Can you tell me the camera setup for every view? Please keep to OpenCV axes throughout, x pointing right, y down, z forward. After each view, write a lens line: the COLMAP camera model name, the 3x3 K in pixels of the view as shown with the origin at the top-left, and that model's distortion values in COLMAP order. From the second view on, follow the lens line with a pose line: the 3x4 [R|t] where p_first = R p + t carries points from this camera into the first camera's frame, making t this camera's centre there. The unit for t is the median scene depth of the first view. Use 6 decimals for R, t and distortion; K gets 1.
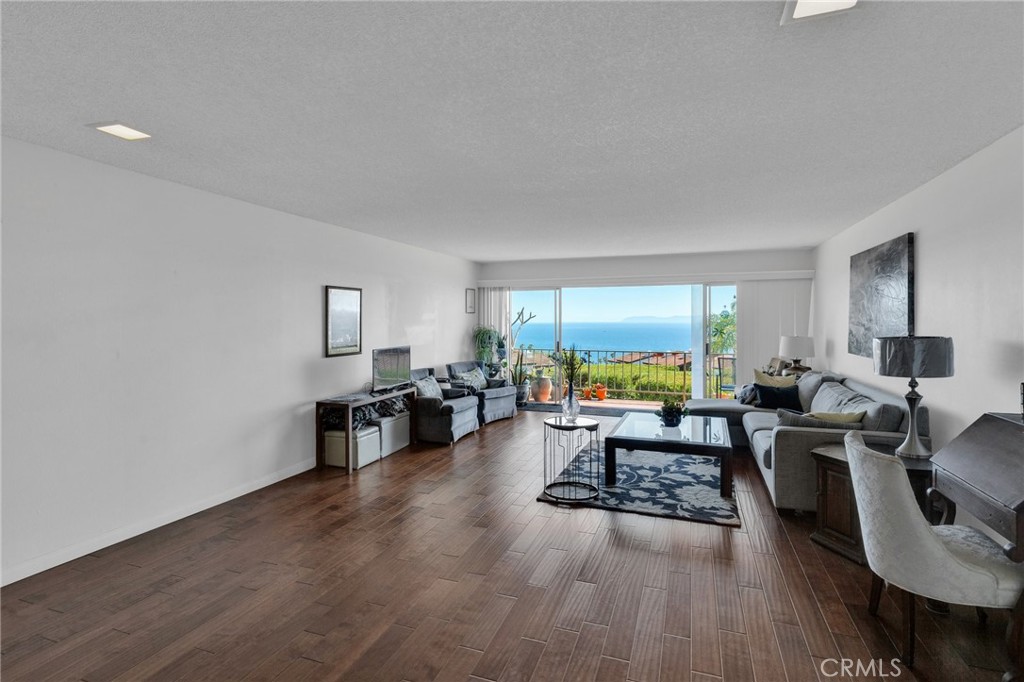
lens RADIAL K [[503.9, 0, 512.8], [0, 503.9, 320.2], [0, 0, 1]] dist [0.000800, 0.000090]
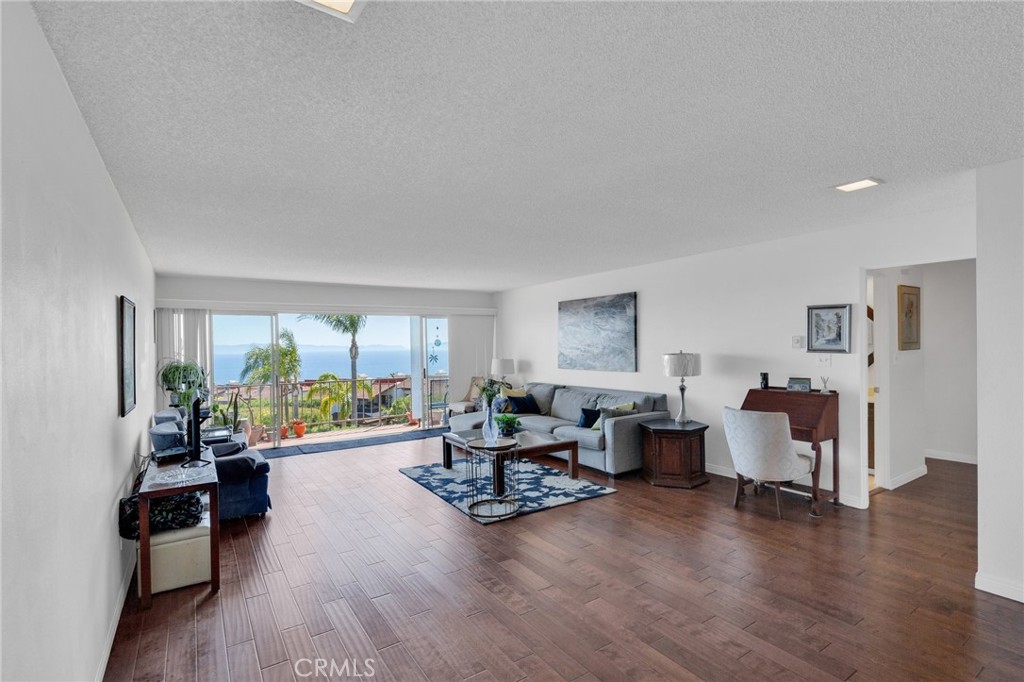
lens RADIAL K [[476.0, 0, 510.5], [0, 476.0, 350.2], [0, 0, 1]] dist [-0.000101, 0.000177]
pose [[0.597442, -0.016167, 0.801750, -0.622181], [0.017150, 0.999826, 0.007381, 0.000398], [-0.801729, 0.009340, 0.597615, 0.350995]]
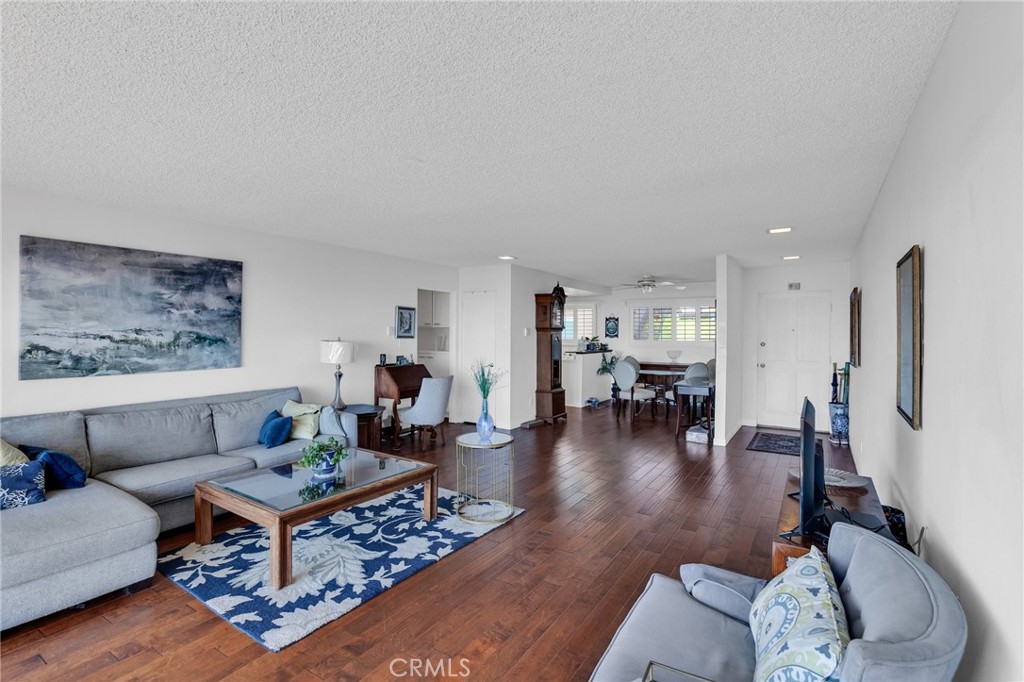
lens RADIAL K [[479.0, 0, 504.3], [0, 479.0, 329.7], [0, 0, 1]] dist [0.002060, 0.000182]
pose [[-0.970537, 0.000944, 0.240952, -0.127220], [0.000386, 0.999997, -0.002363, 0.000675], [-0.240954, -0.002200, -0.970534, 1.764449]]
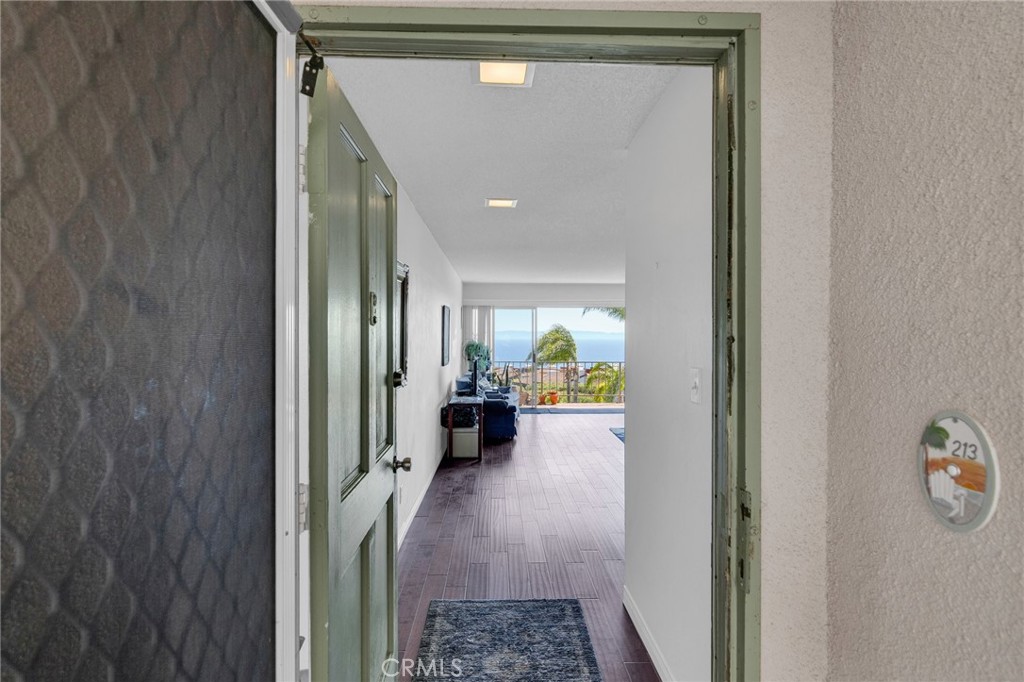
lens RADIAL K [[531.2, 0, 512.0], [0, 531.2, 341.0], [0, 0, 1]] dist [0.000102, -0.000054]
pose [[0.933179, -0.001189, 0.359410, -0.759245], [-0.001253, 0.999978, 0.006562, 0.009570], [-0.359410, -0.006574, 0.933157, -0.233942]]
